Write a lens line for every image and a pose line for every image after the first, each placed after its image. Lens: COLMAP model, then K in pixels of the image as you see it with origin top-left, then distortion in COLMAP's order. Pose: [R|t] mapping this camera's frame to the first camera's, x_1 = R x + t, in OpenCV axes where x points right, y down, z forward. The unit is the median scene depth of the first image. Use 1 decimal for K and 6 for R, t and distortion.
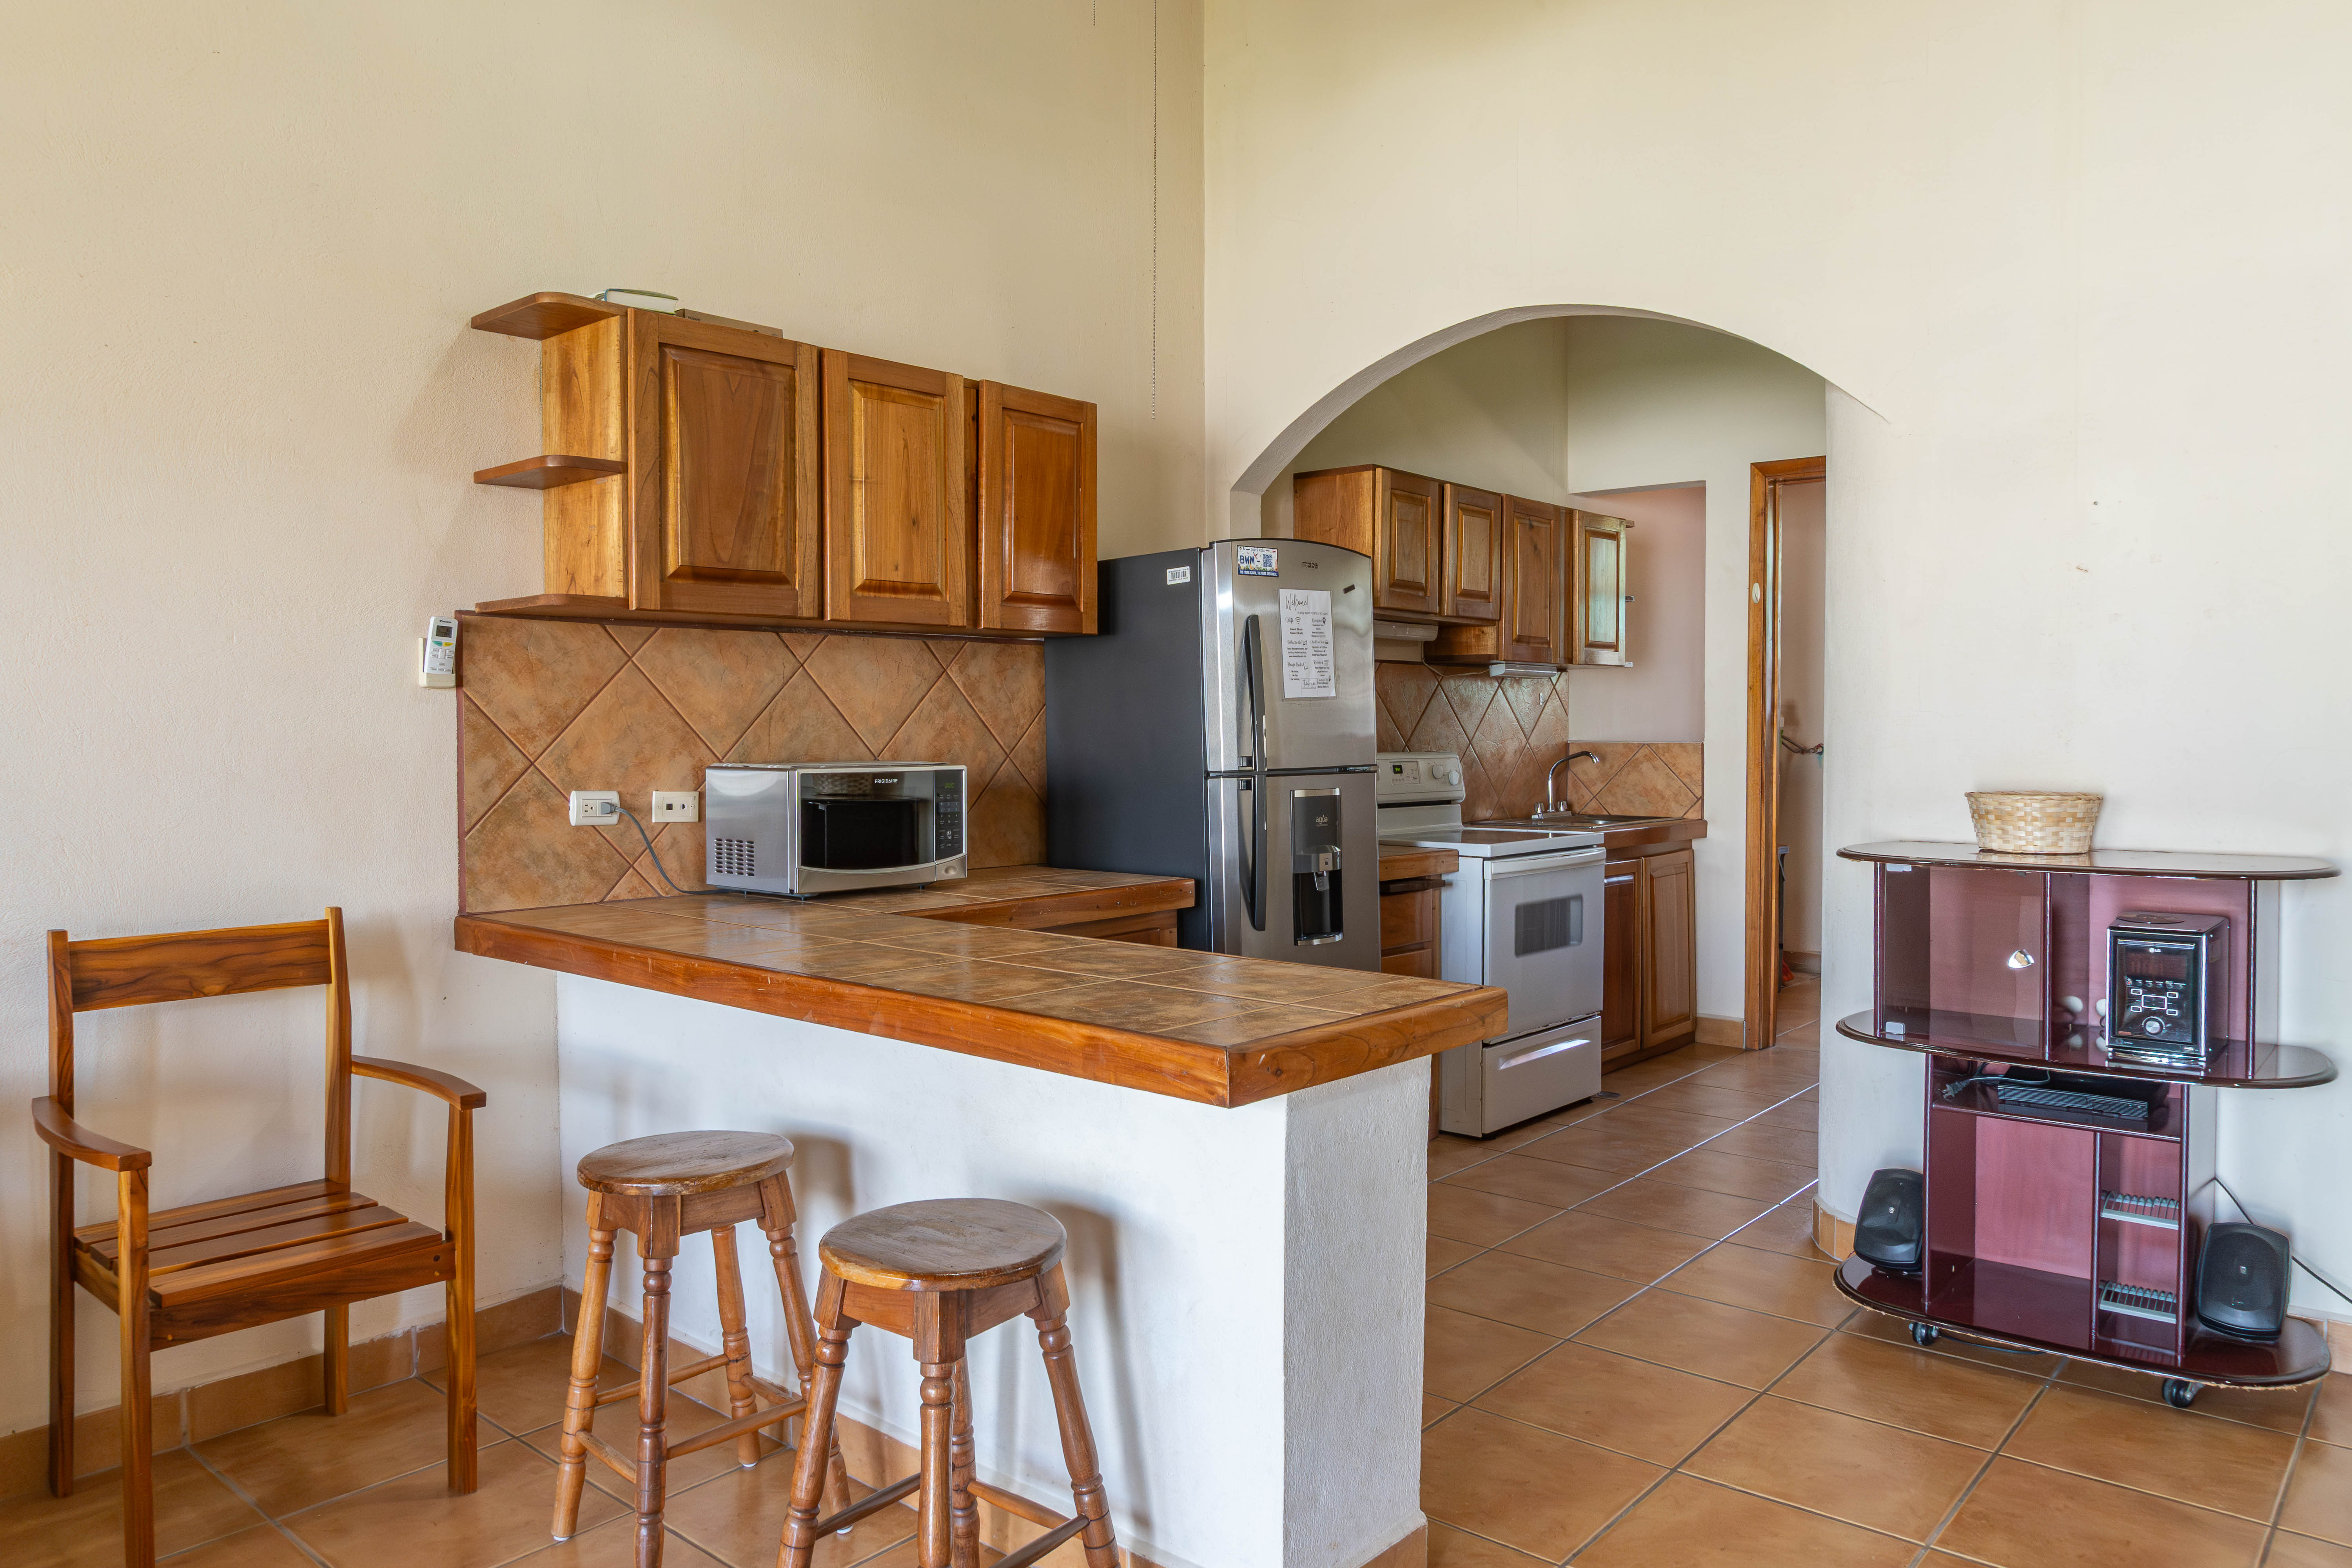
lens RADIAL K [[1622.8, 0, 1229.7], [0, 1622.8, 800.5], [0, 0, 1]] dist [-0.020663, 0.002952]
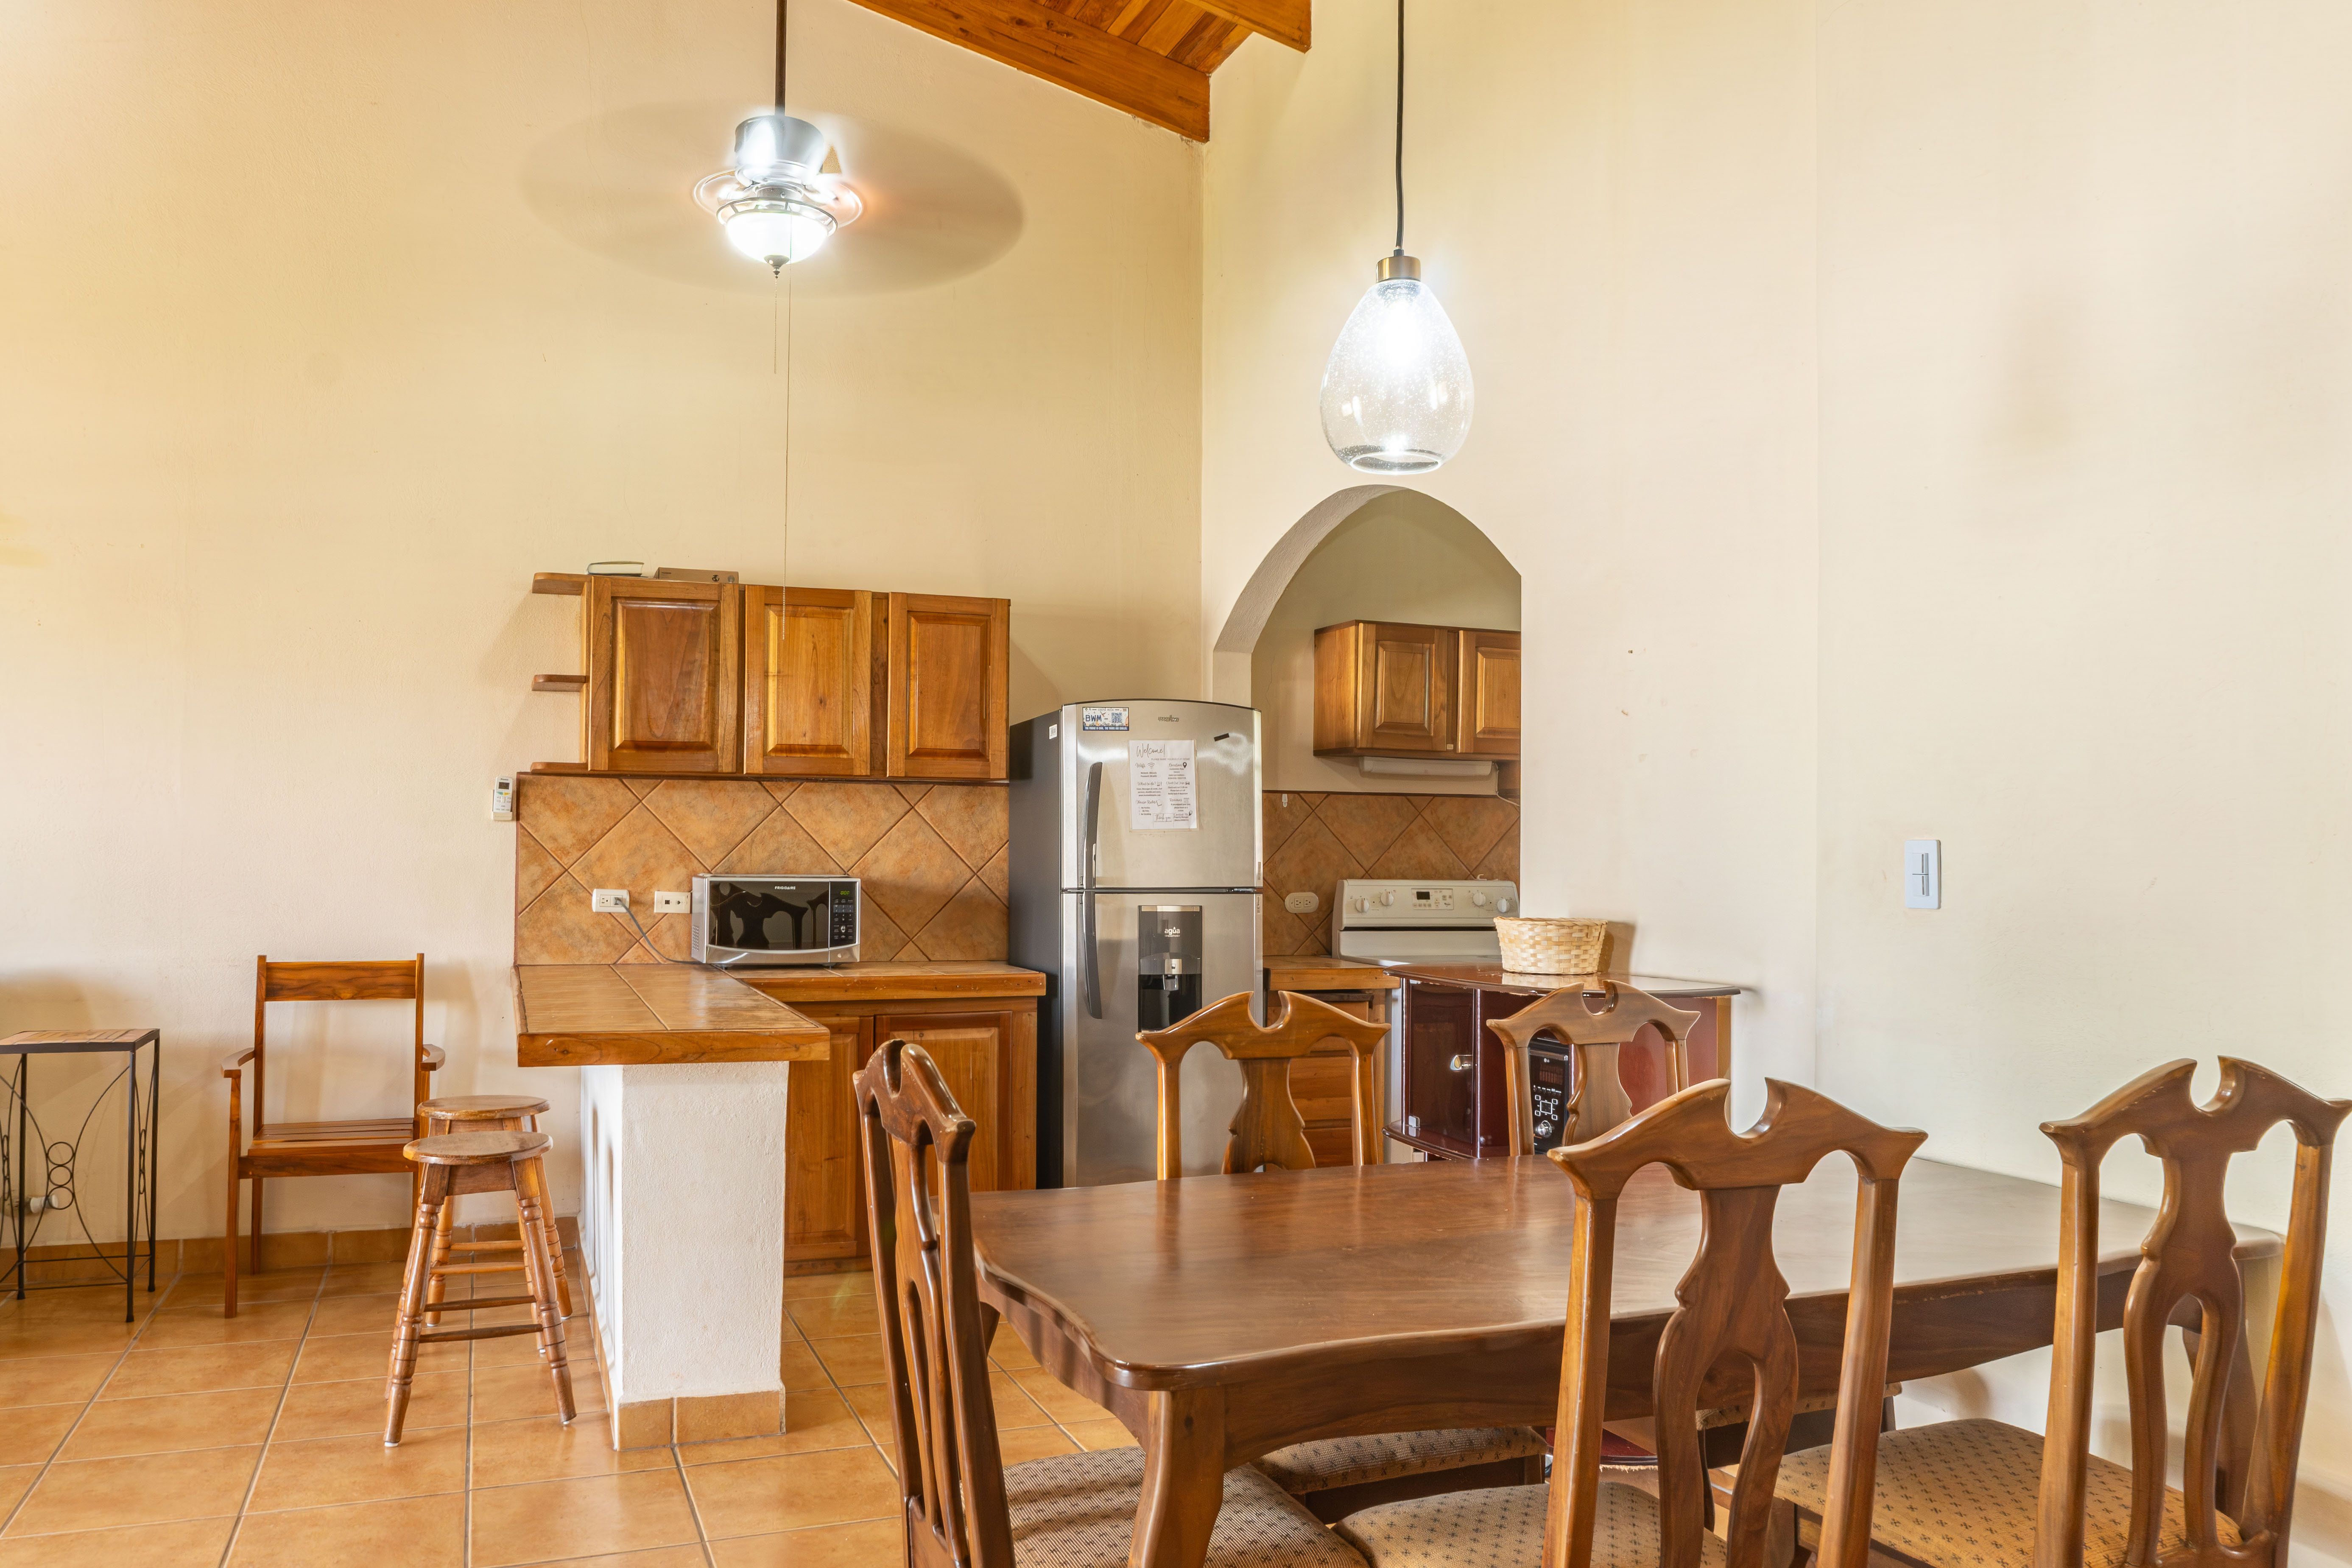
lens RADIAL K [[1870.7, 0, 1265.1], [0, 1870.7, 882.5], [0, 0, 1]] dist [-0.012601, 0.010301]
pose [[0.866669, 0.018228, -0.498551, 0.976814], [-0.034560, 0.999125, -0.023548, 0.007478], [0.497686, 0.037638, 0.866541, -0.195863]]
